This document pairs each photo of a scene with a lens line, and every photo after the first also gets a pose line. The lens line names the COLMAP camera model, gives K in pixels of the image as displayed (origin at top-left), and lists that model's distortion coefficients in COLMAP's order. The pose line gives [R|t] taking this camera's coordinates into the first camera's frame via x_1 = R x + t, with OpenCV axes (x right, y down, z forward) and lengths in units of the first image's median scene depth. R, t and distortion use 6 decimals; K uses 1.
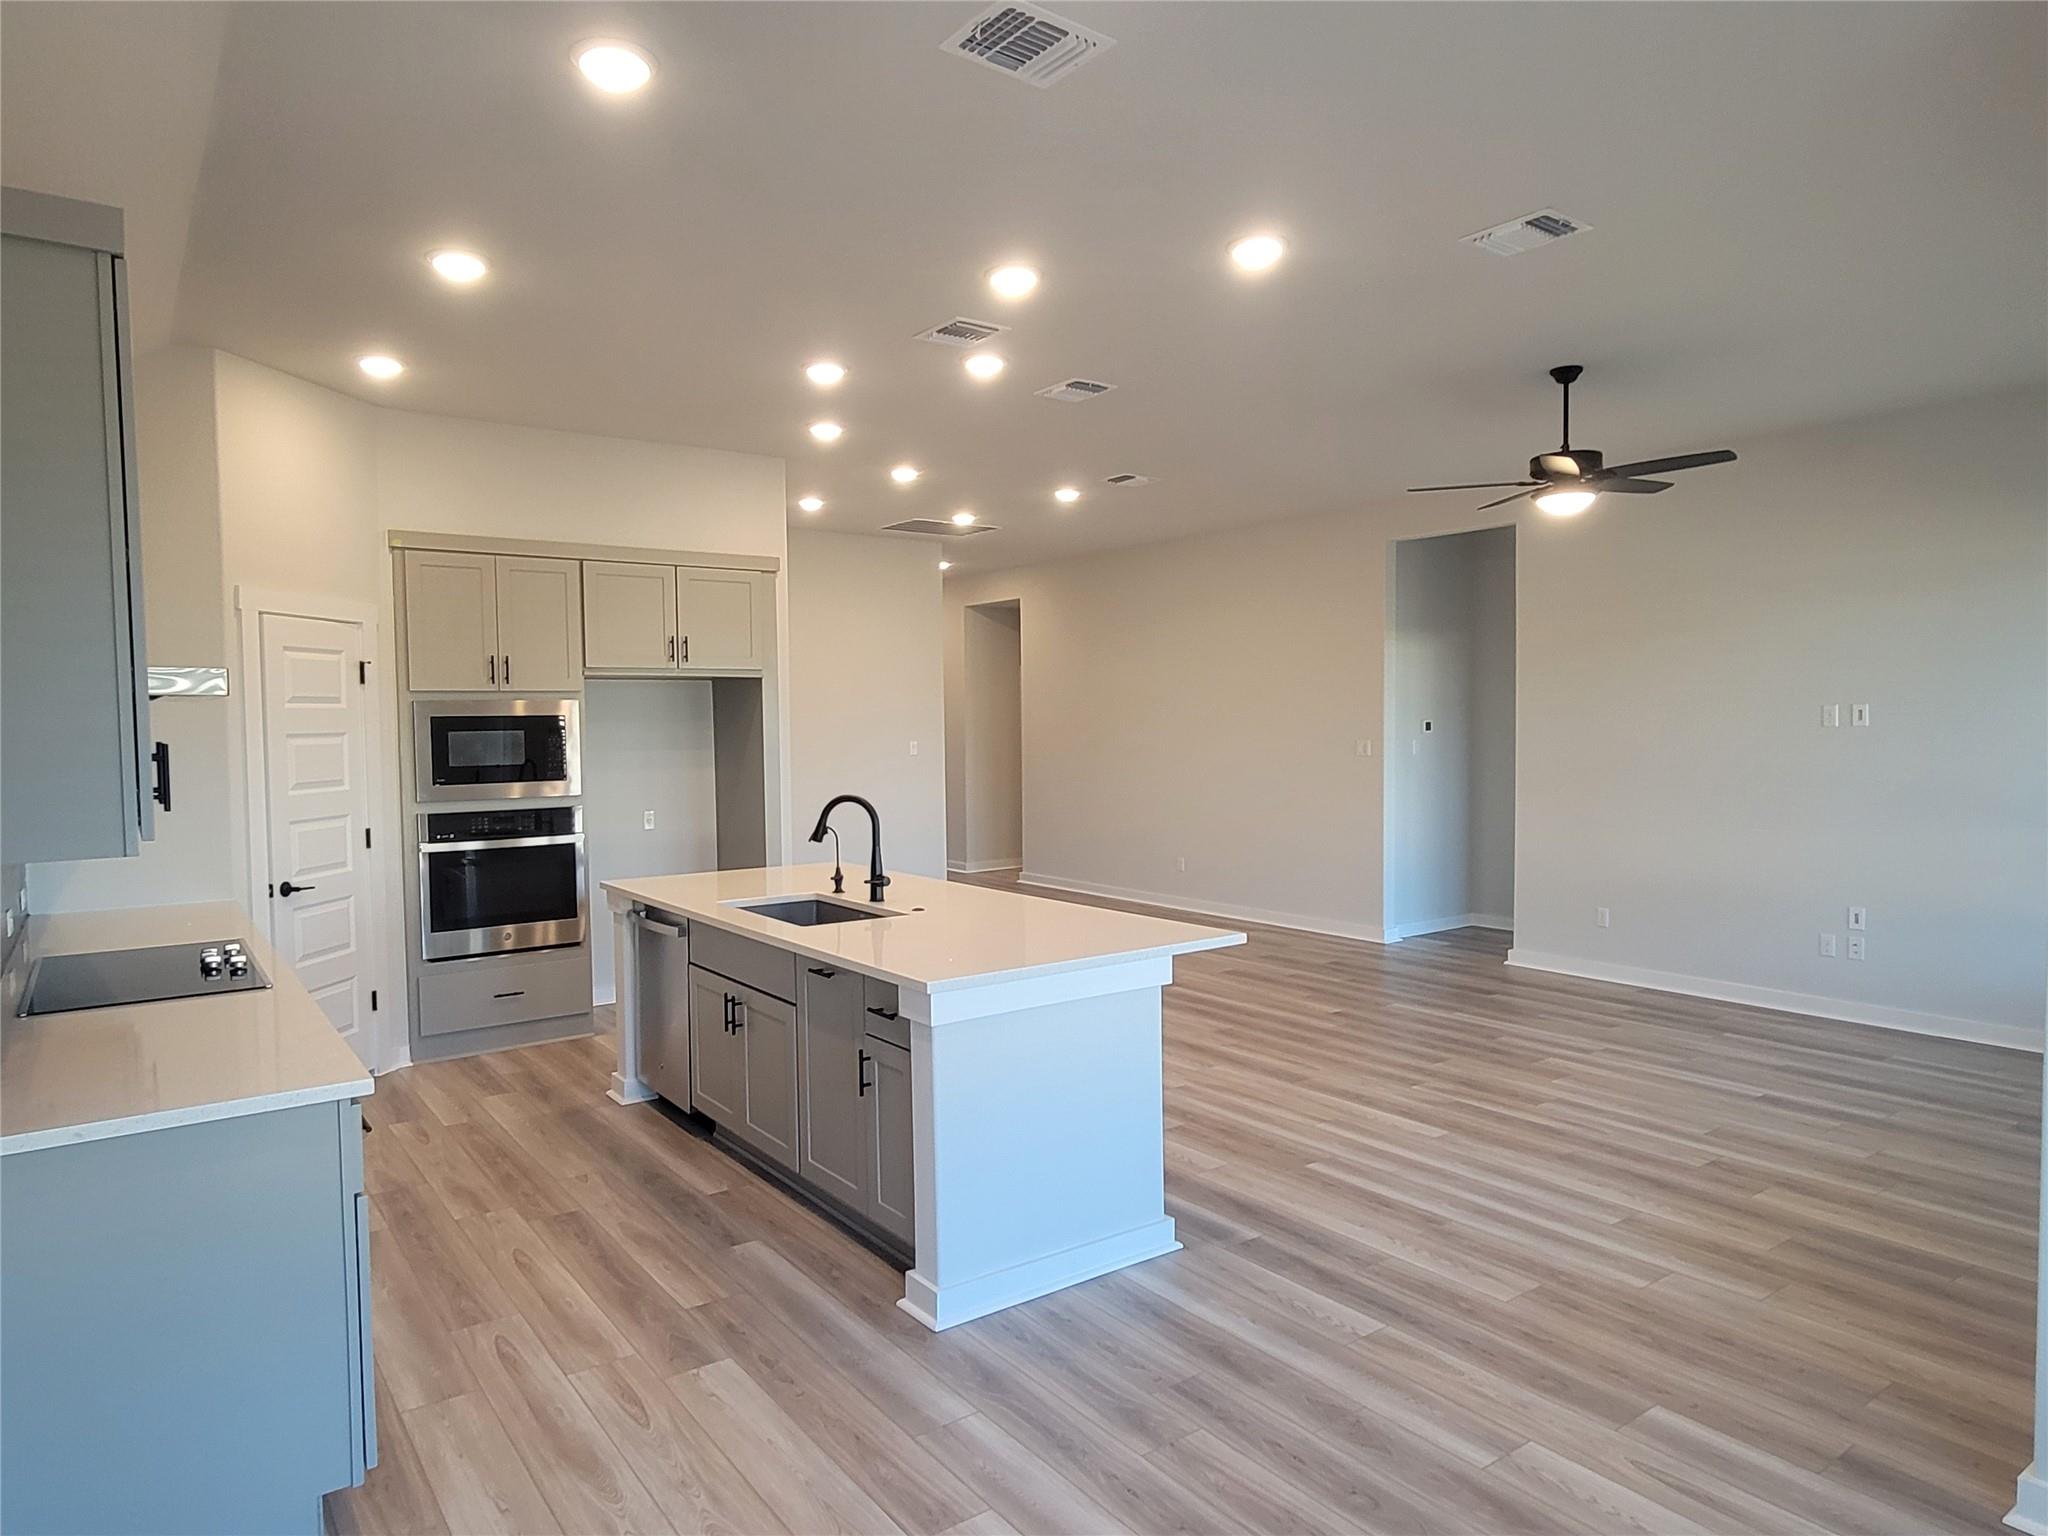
lens RADIAL K [[1268.5, 0, 1031.5], [0, 1268.5, 771.5], [0, 0, 1]] dist [-0.000086, -0.000745]
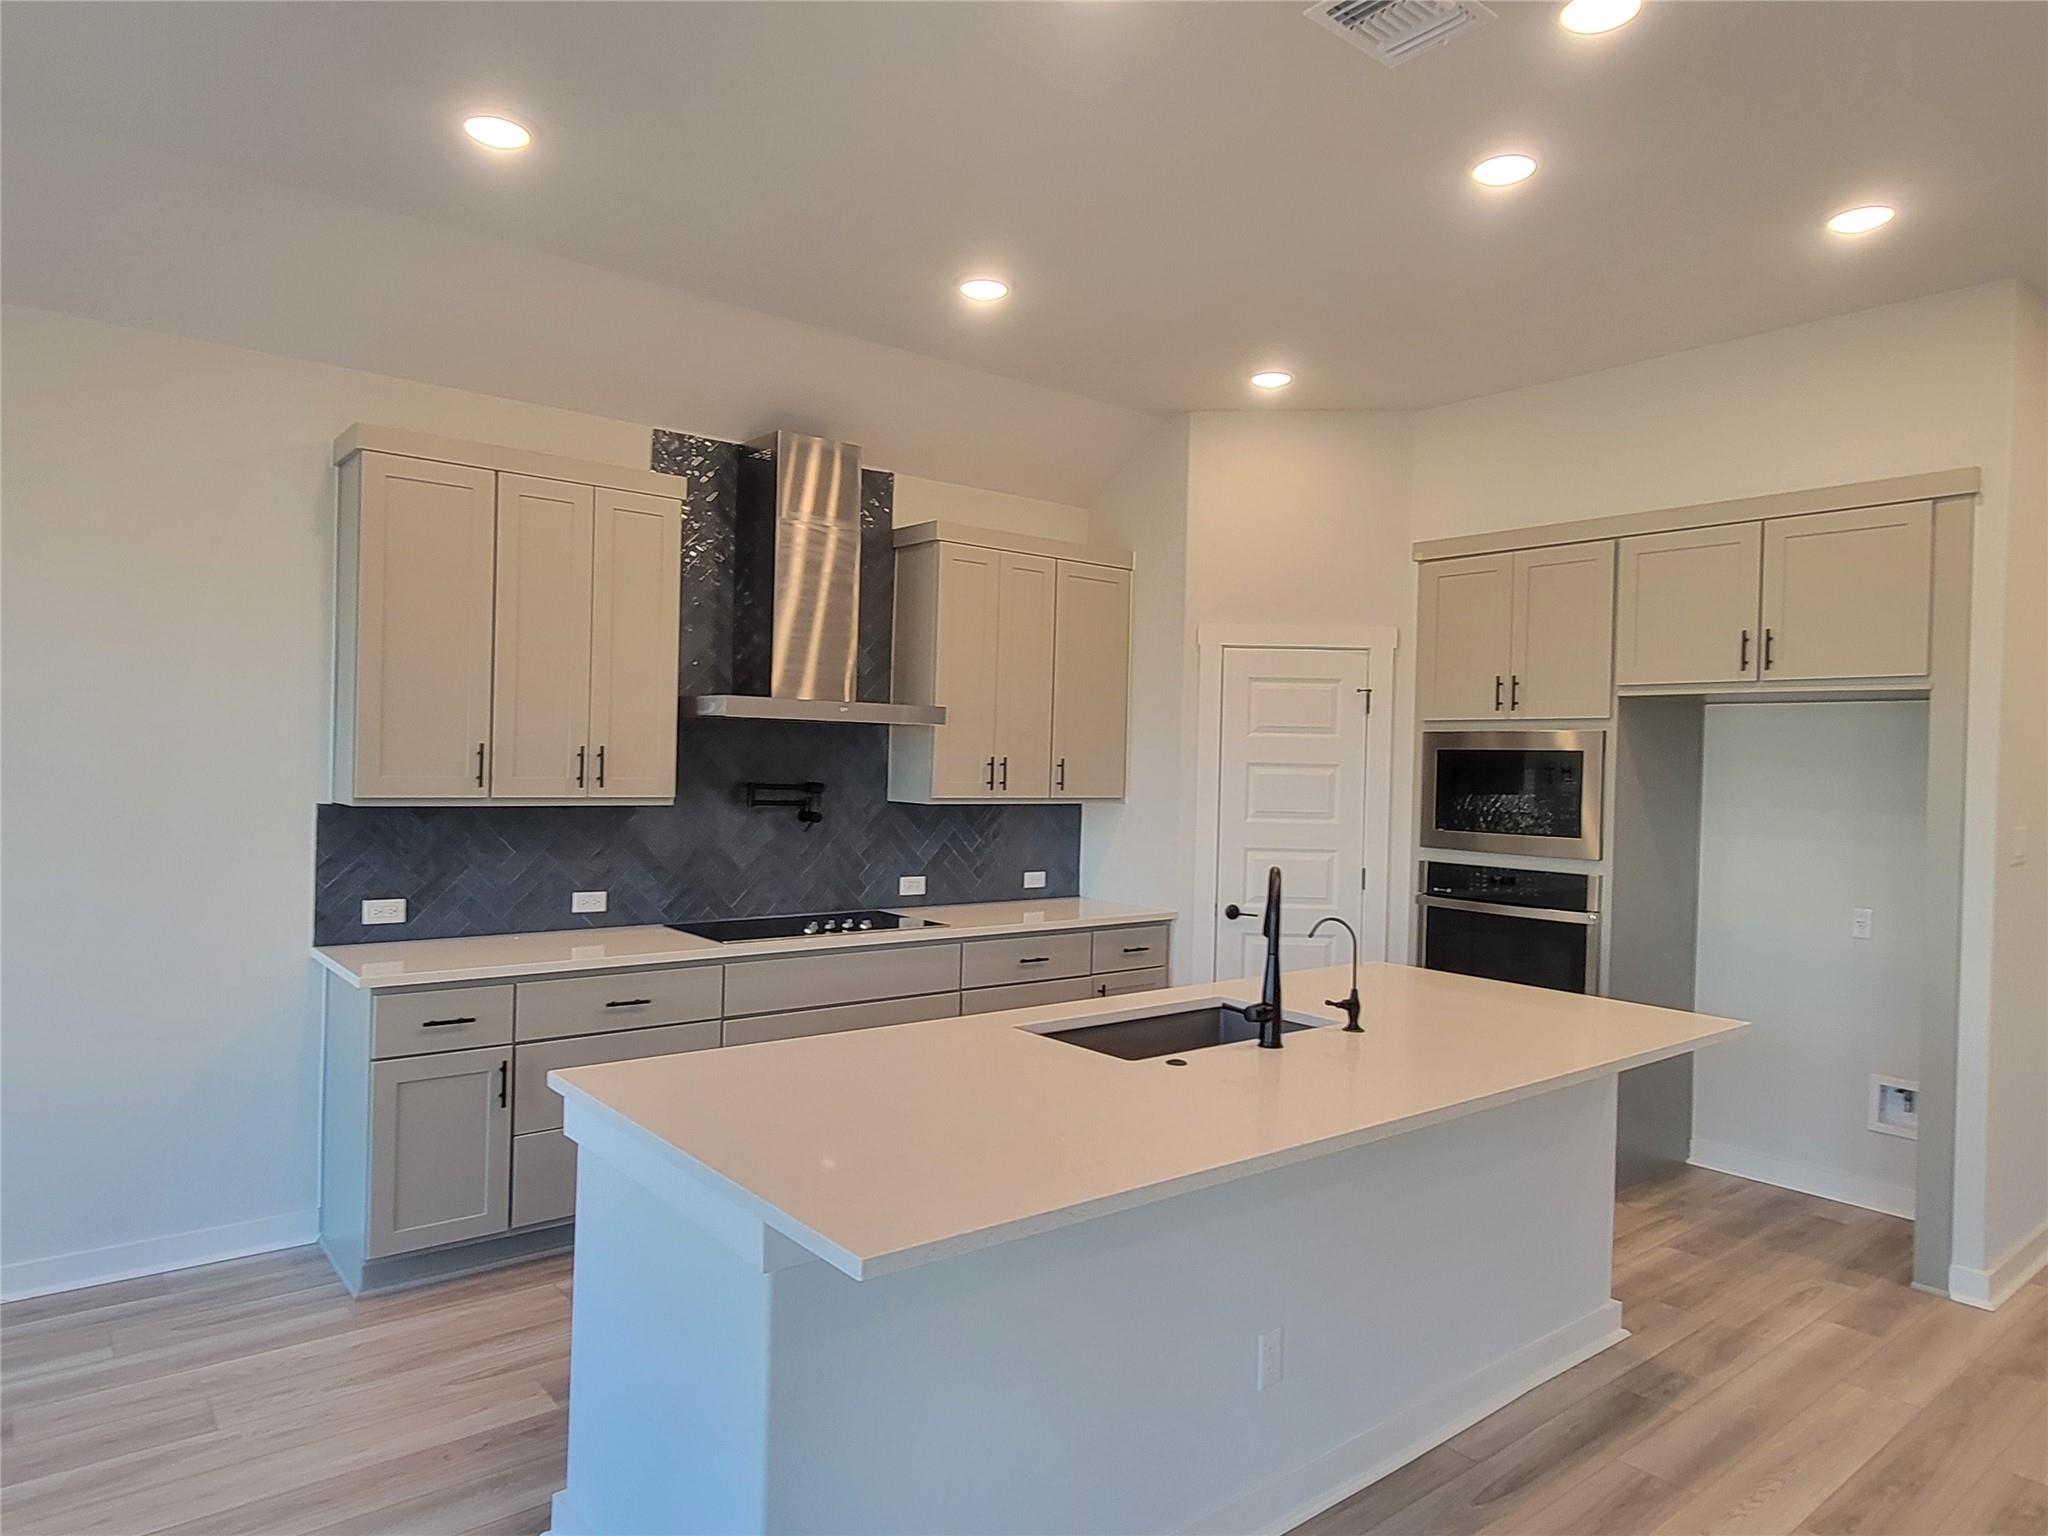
lens RADIAL K [[1268.5, 0, 1030.7], [0, 1268.5, 776.8], [0, 0, 1]] dist [-0.000086, -0.000745]
pose [[0.055024, 0.025647, -0.998156, 0.368668], [-0.066416, 0.997550, 0.021970, -0.024865], [0.996274, 0.065085, 0.056593, 0.659701]]
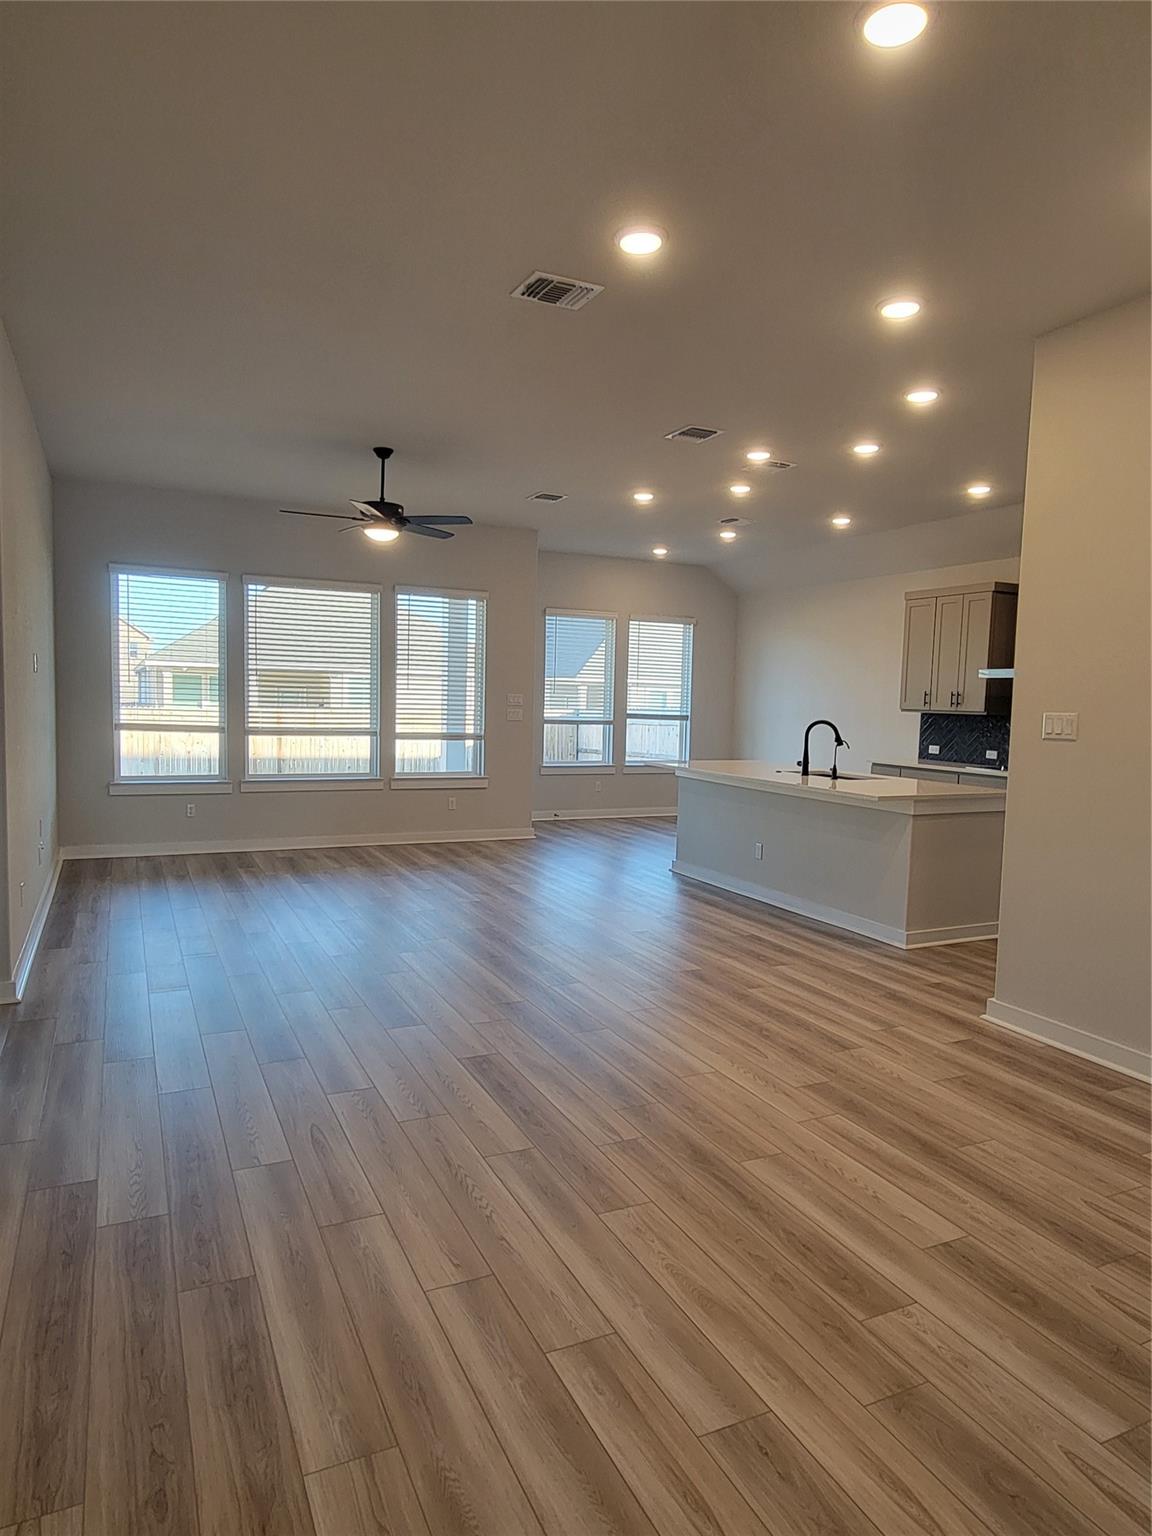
lens RADIAL K [[951.3, 0, 570.5], [0, 951.3, 770.6], [0, 0, 1]] dist [-0.000086, -0.000745]
pose [[-0.981900, -0.029021, 0.187166, -0.033735], [-0.007133, 0.993156, 0.116575, -0.053746], [-0.189268, 0.113129, -0.975387, 1.918145]]
